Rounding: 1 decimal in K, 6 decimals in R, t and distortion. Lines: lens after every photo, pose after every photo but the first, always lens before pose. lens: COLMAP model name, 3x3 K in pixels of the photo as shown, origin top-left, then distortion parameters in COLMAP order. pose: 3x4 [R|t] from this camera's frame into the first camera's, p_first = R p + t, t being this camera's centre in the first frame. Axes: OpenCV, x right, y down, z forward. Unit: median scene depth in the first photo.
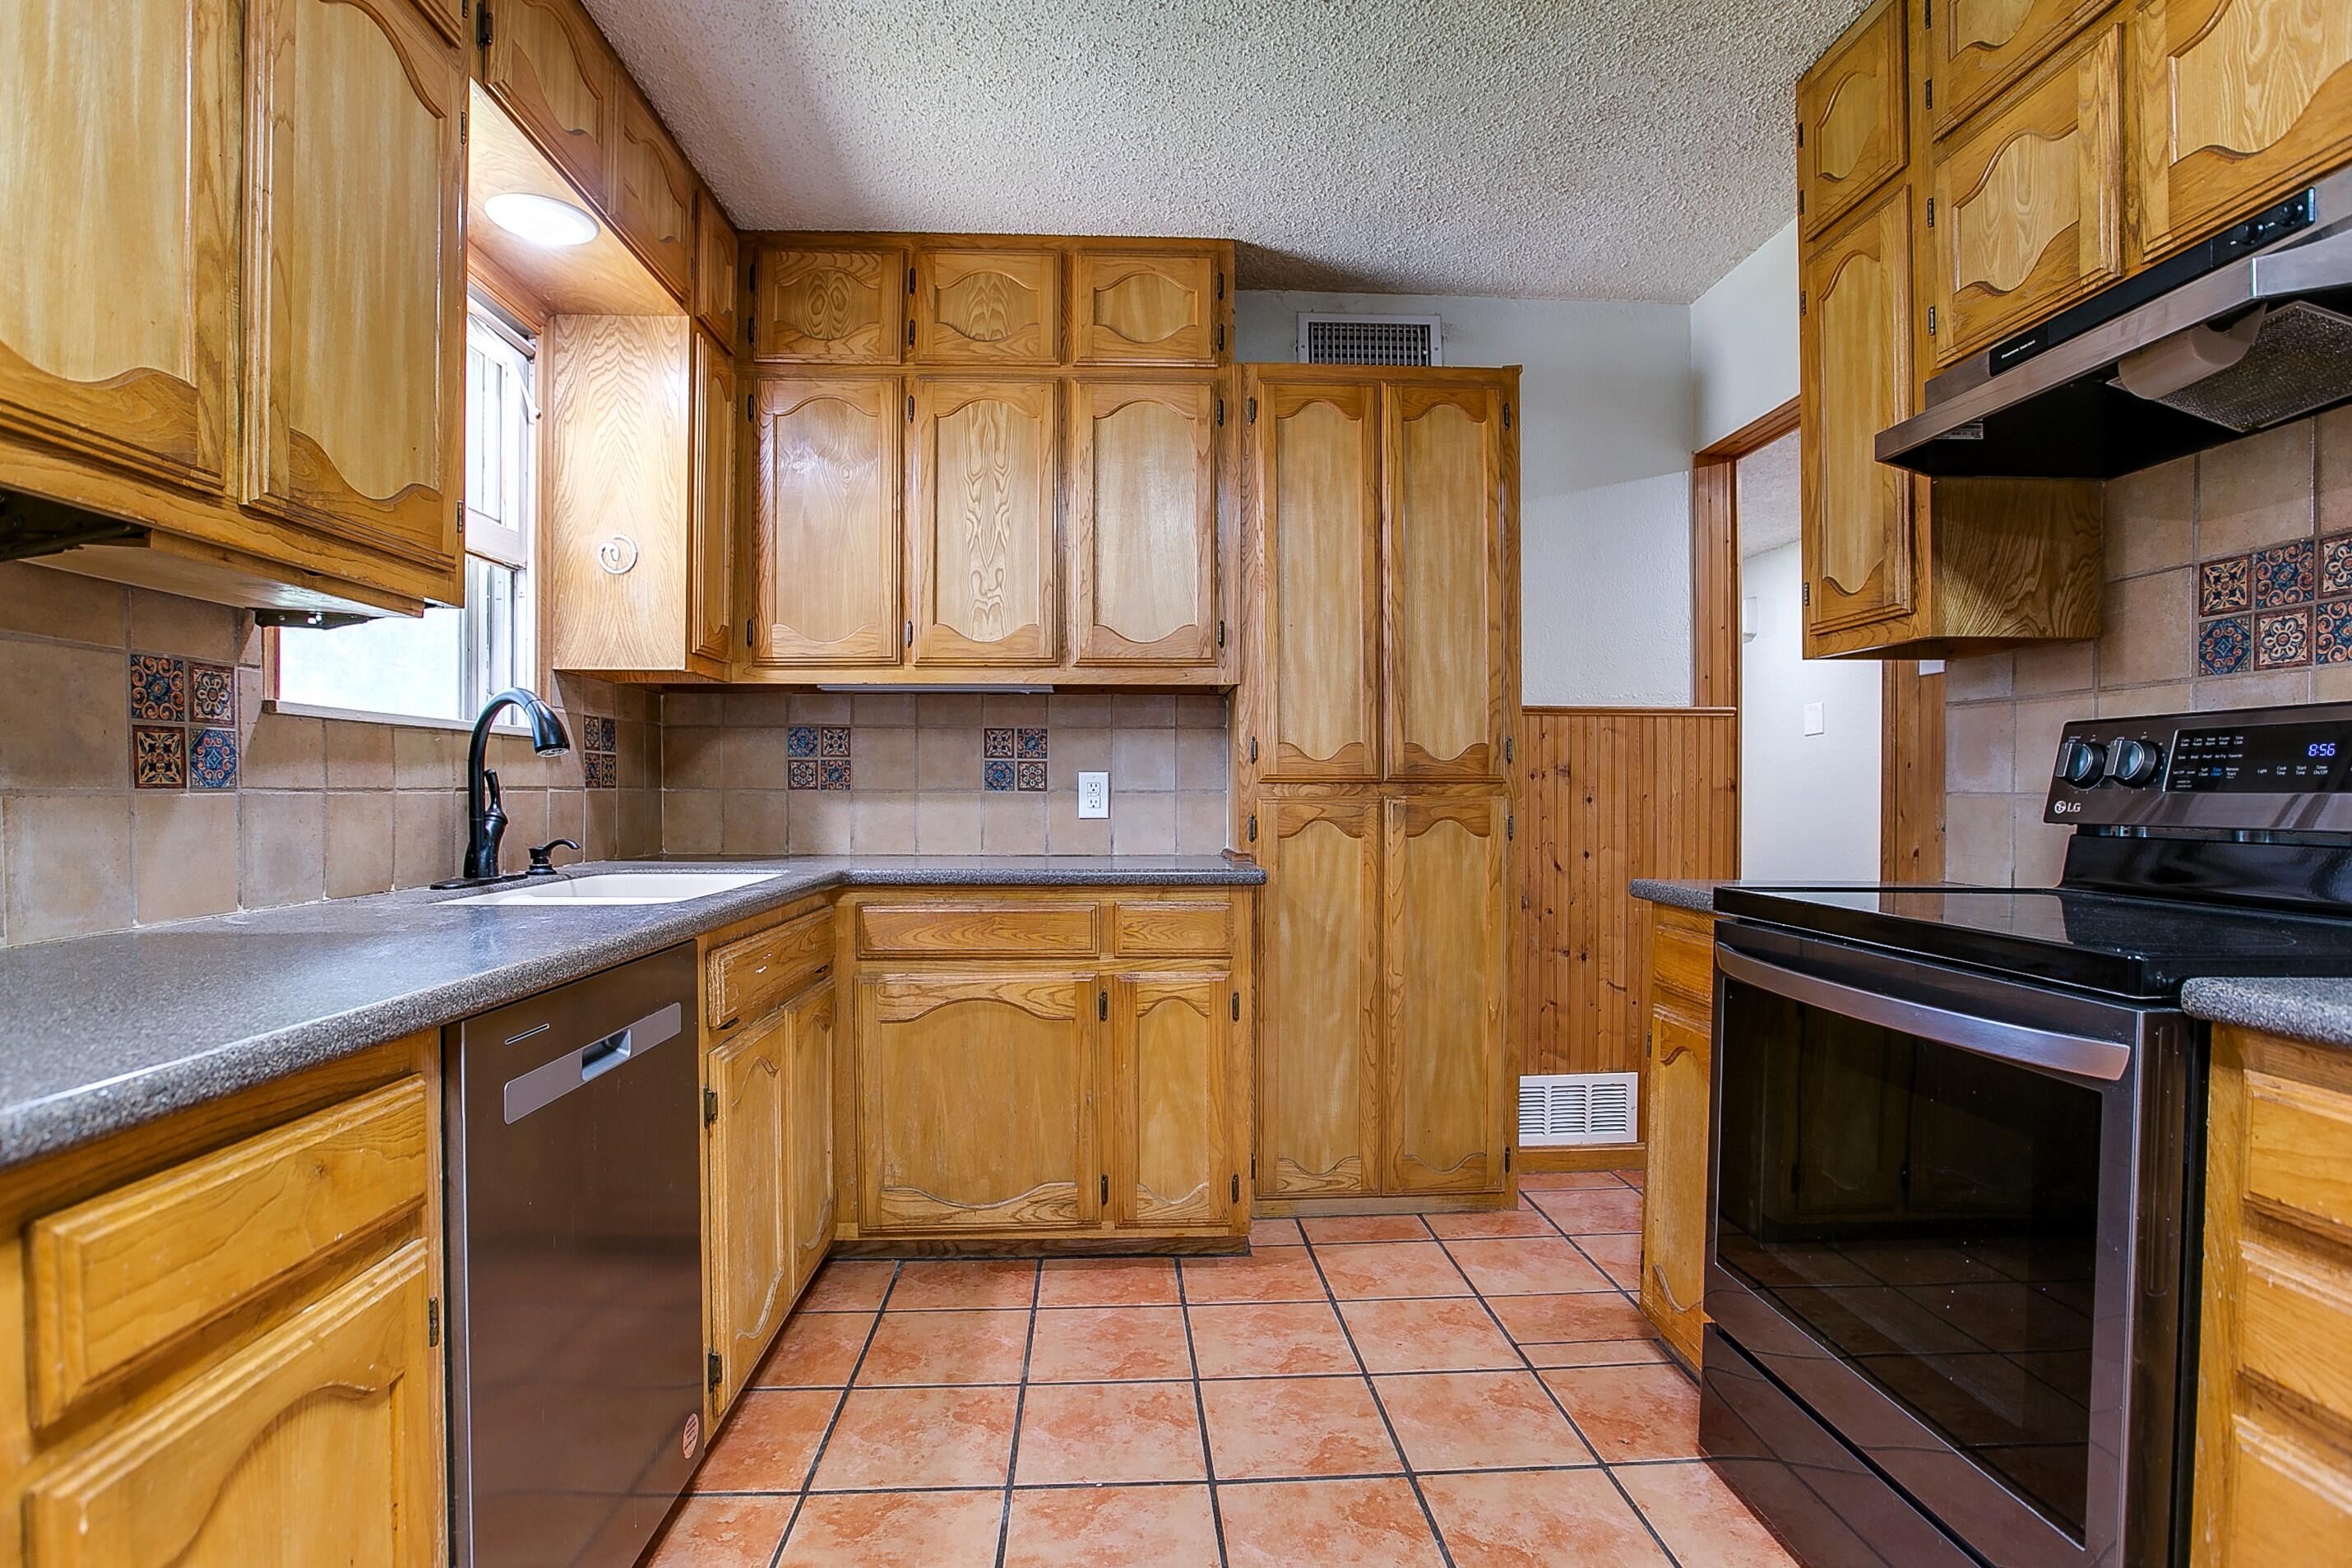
lens RADIAL K [[1159.1, 0, 1176.0], [0, 1159.1, 784.0], [0, 0, 1]] dist [-0.035644, 0.000133]
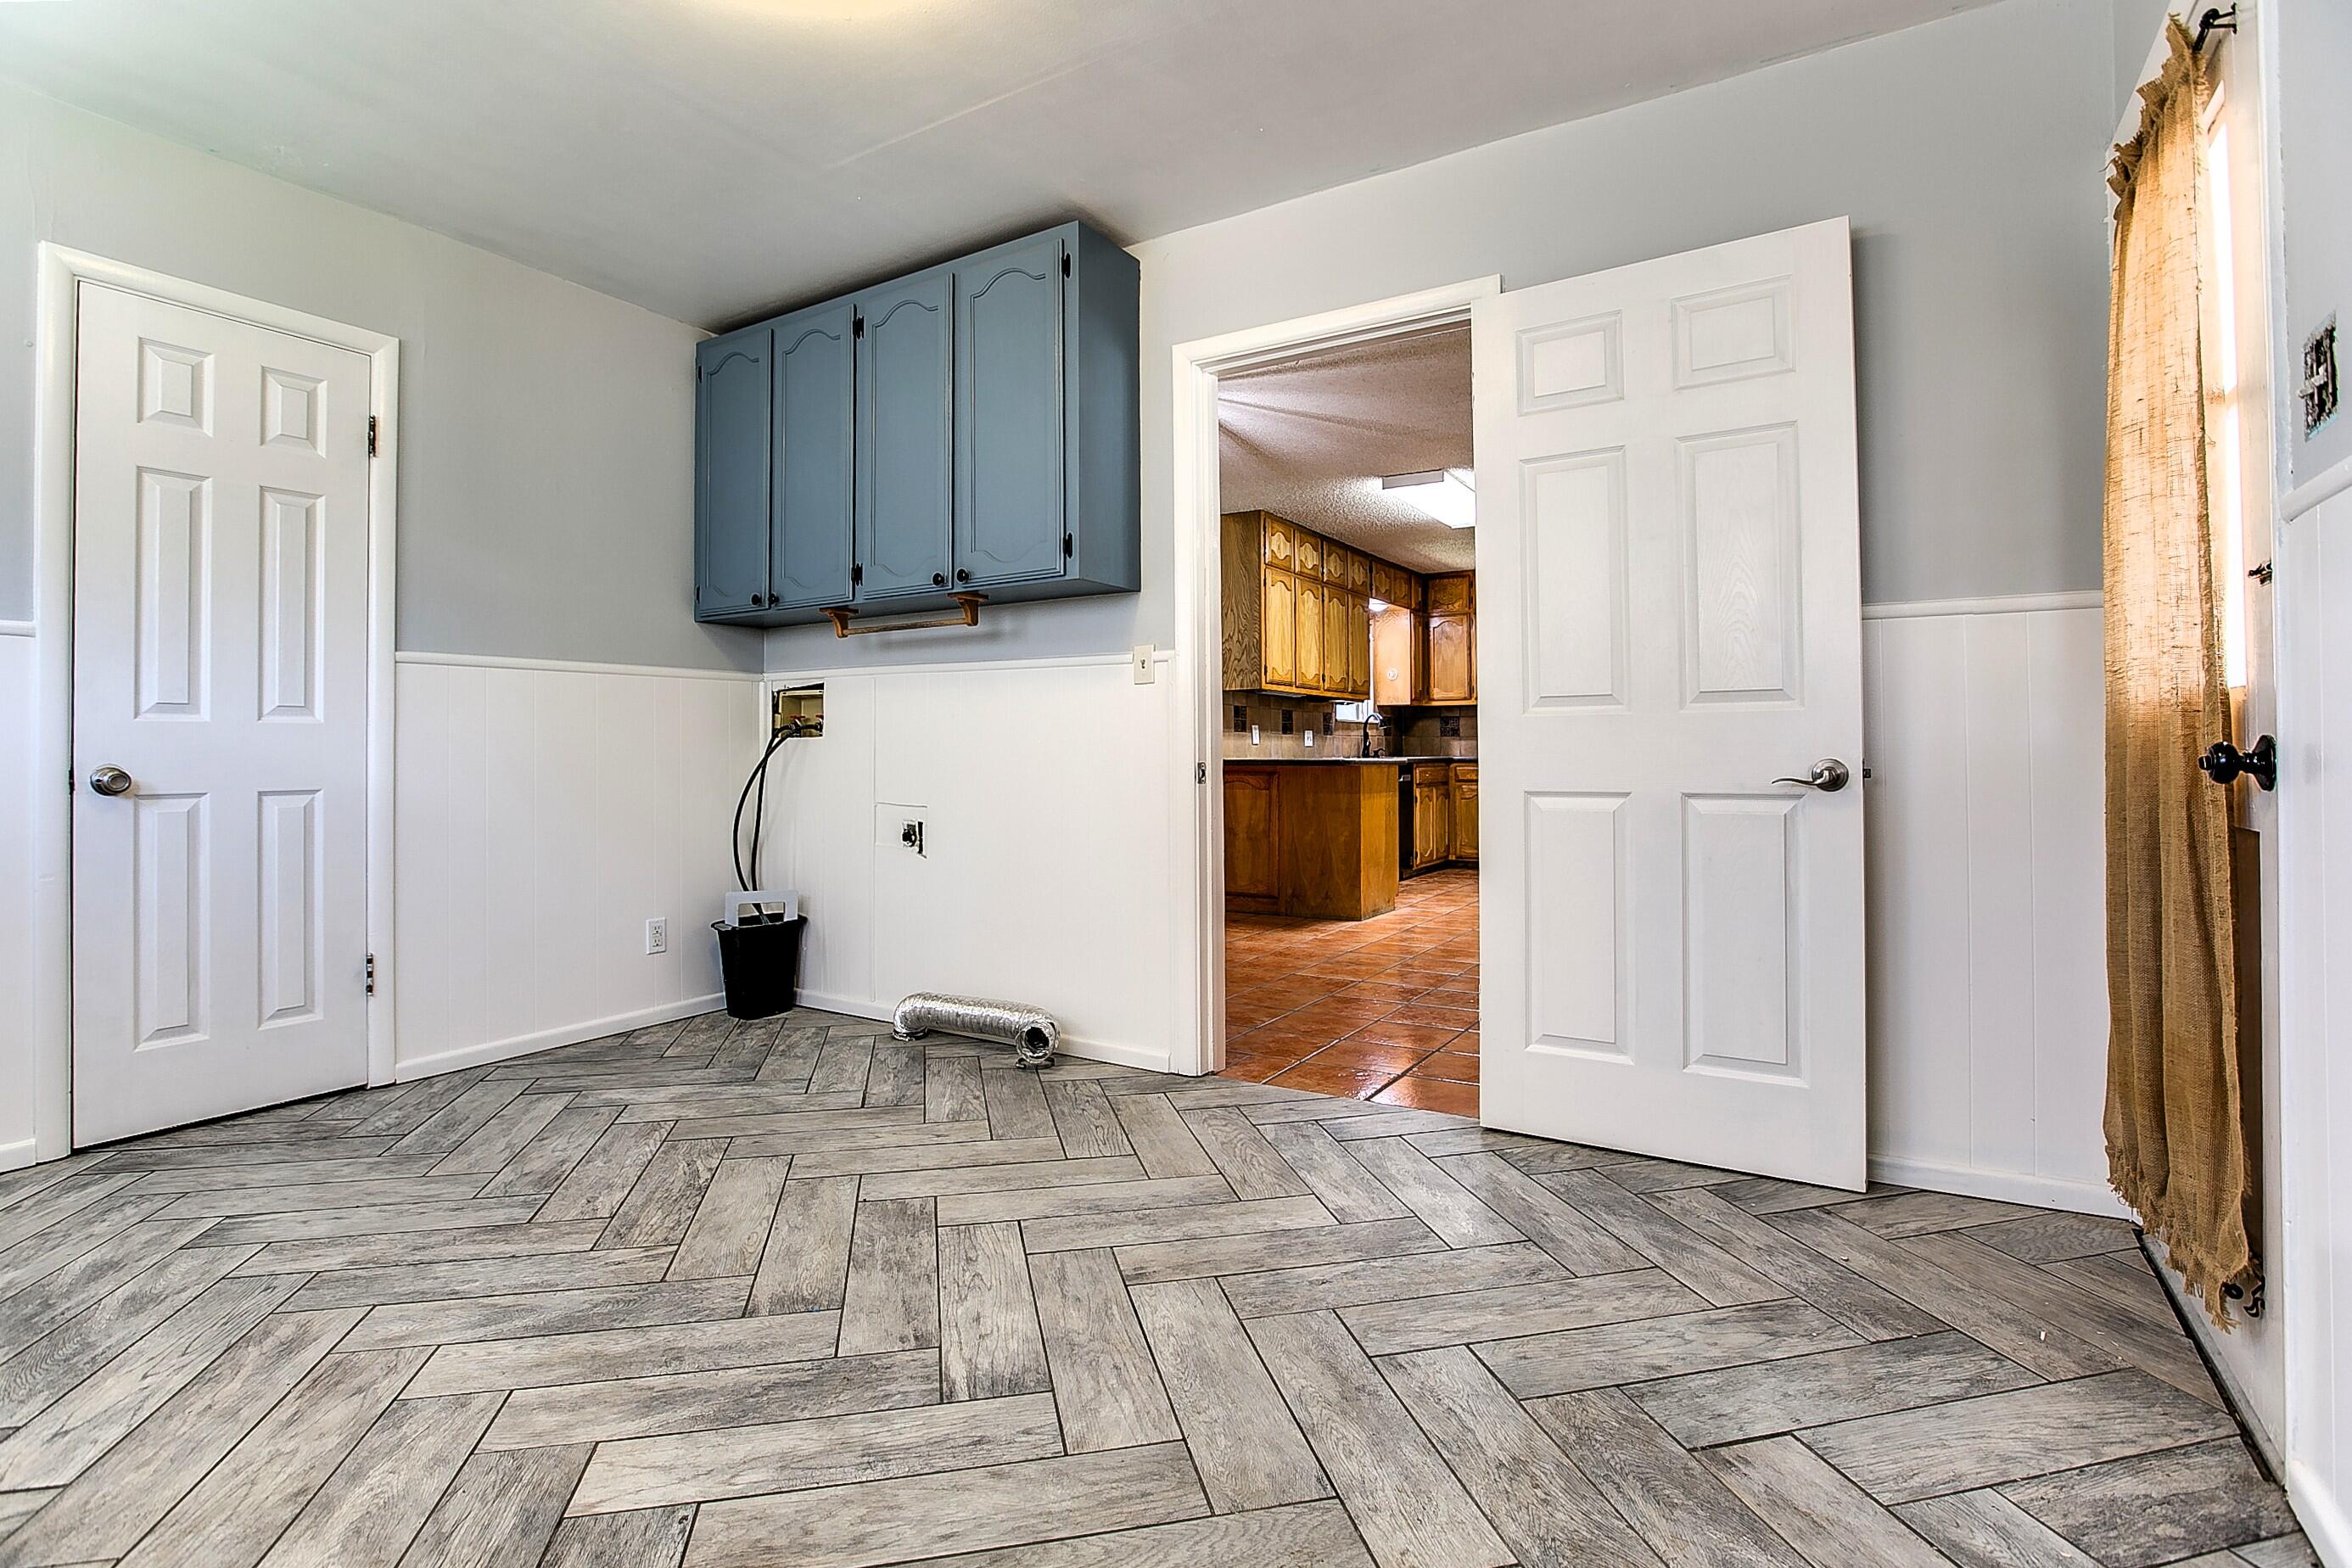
lens RADIAL K [[1123.7, 0, 1173.1], [0, 1123.7, 742.0], [0, 0, 1]] dist [0.000179, -0.000002]
pose [[0.820484, -0.012069, -0.571543, 0.909398], [0.009370, 0.999927, -0.007663, 0.038946], [0.571593, 0.000932, 0.820537, -2.154989]]
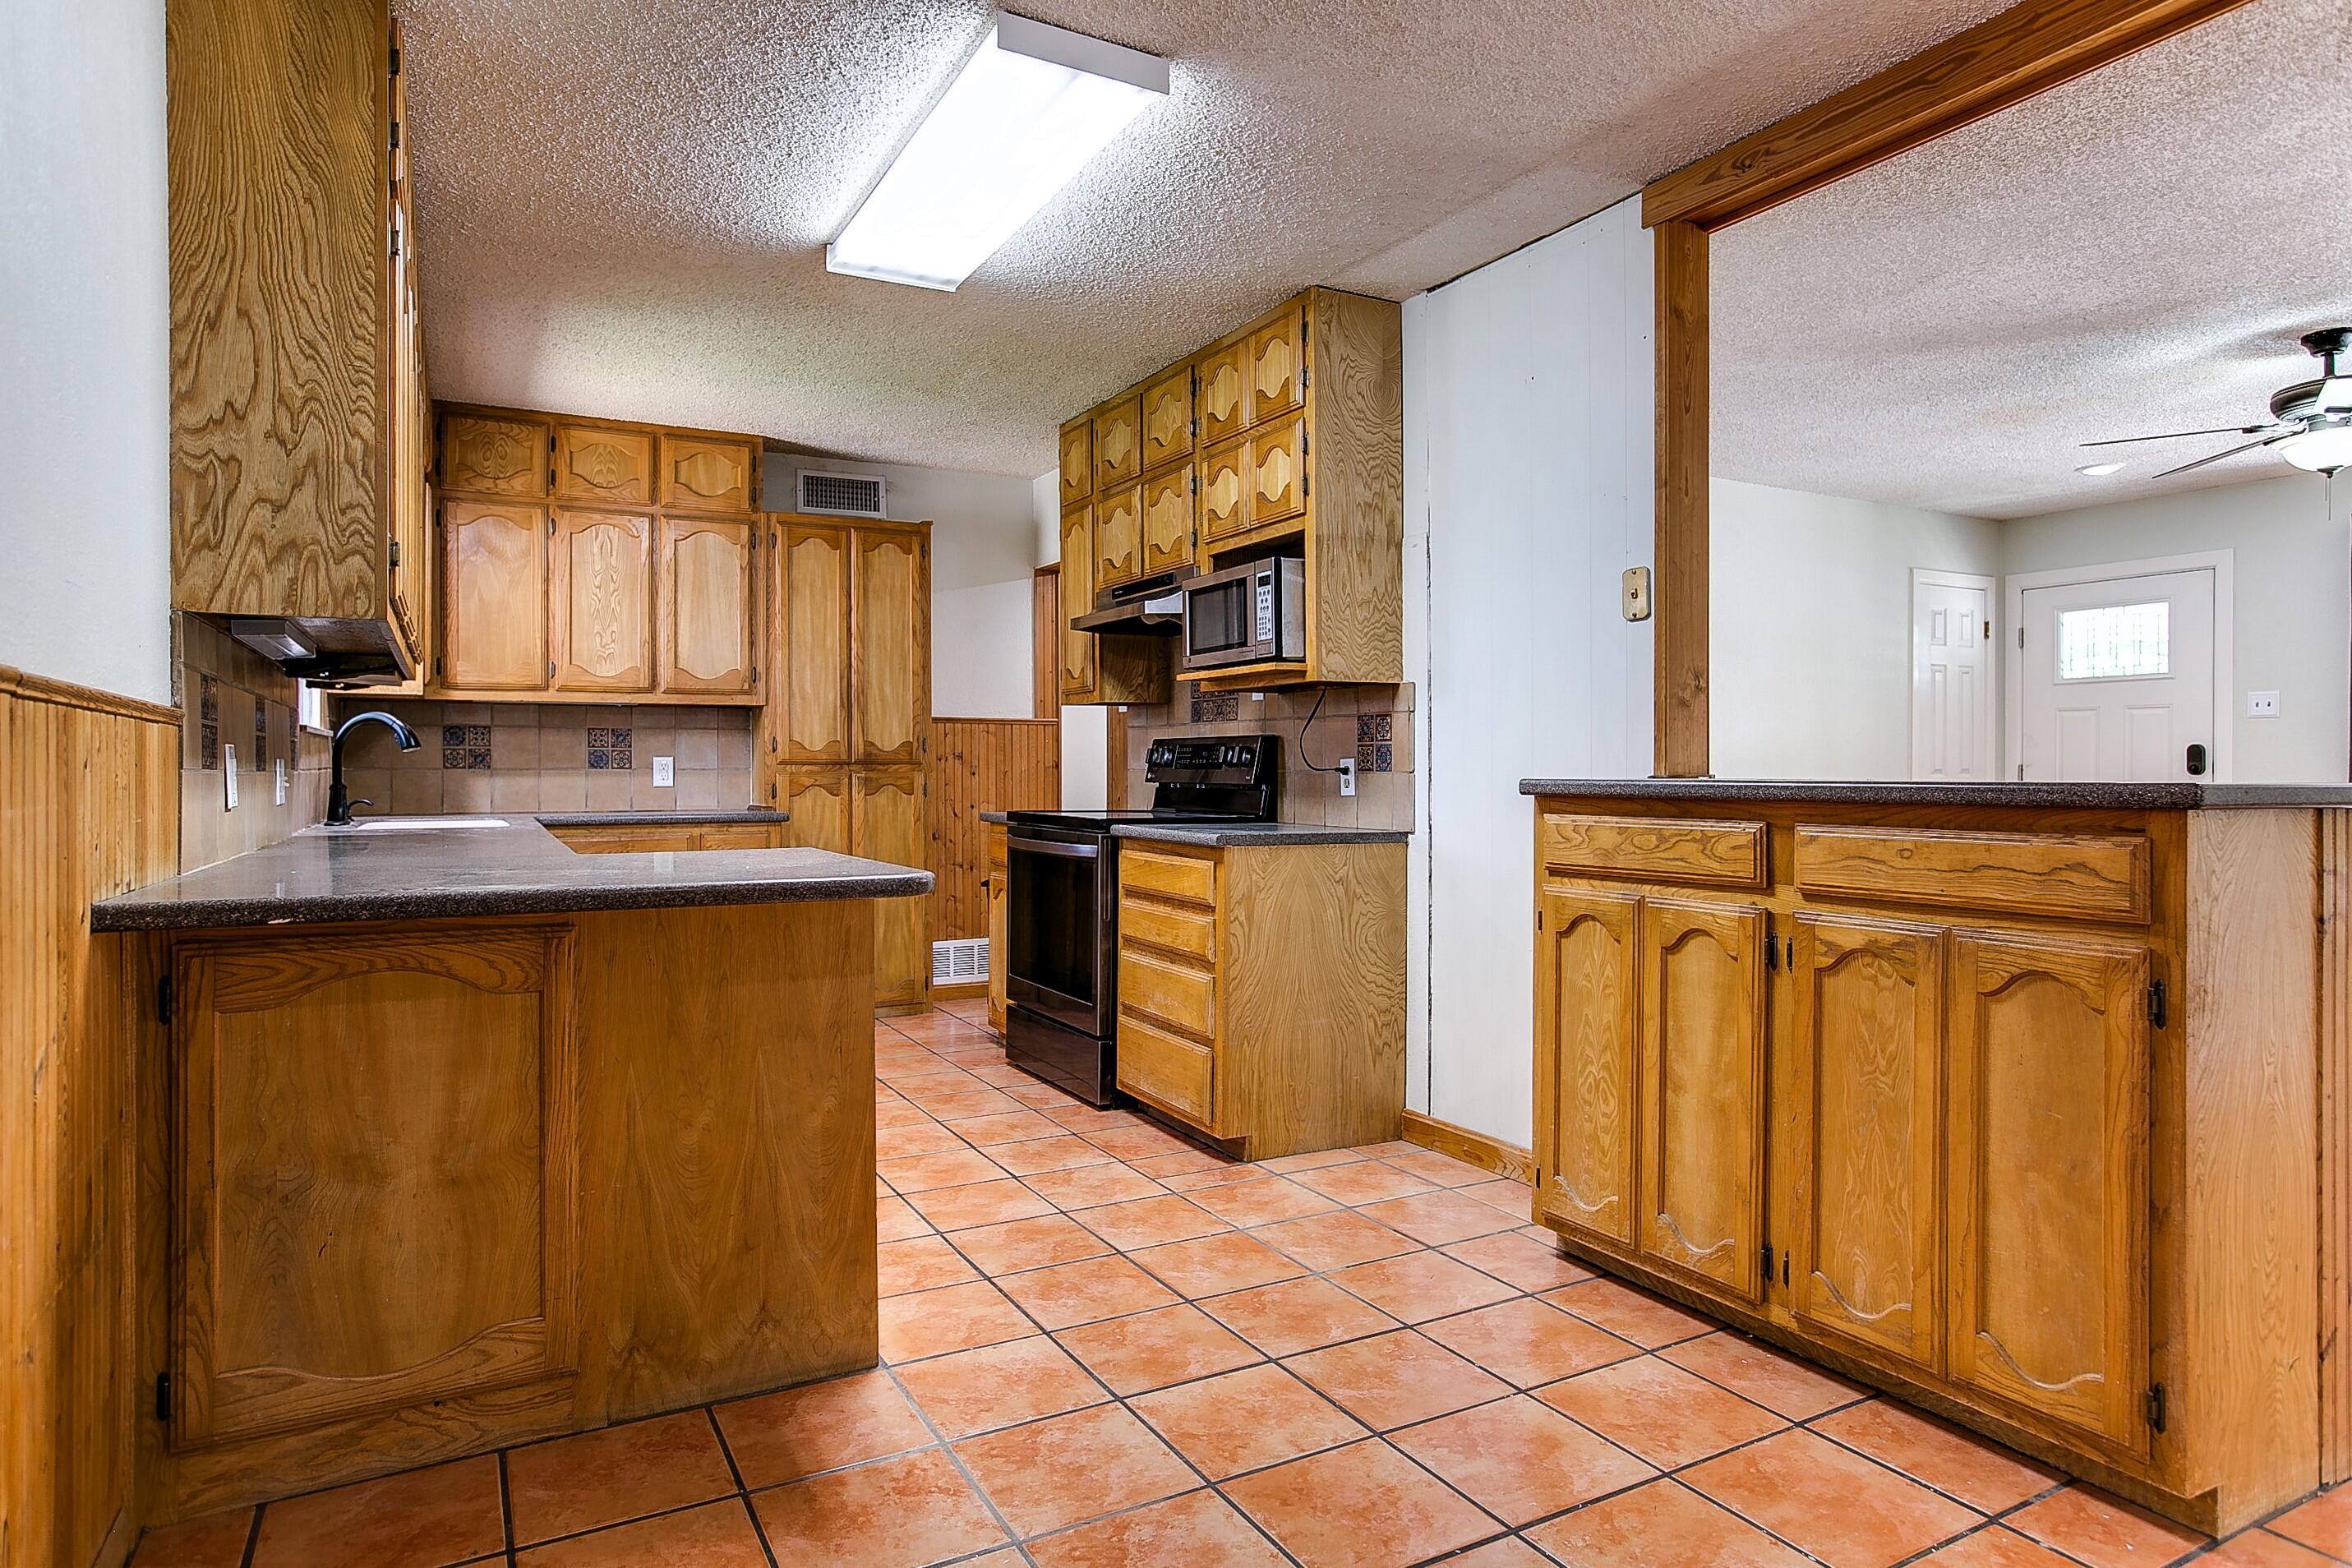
lens RADIAL K [[1322.6, 0, 1176.0], [0, 1322.6, 784.0], [0, 0, 1]] dist [-0.044378, -0.000149]
pose [[0.900887, -0.006783, 0.434002, -0.236383], [-0.001204, 0.999835, 0.018126, -0.007422], [-0.434053, -0.016852, 0.900730, -0.968011]]
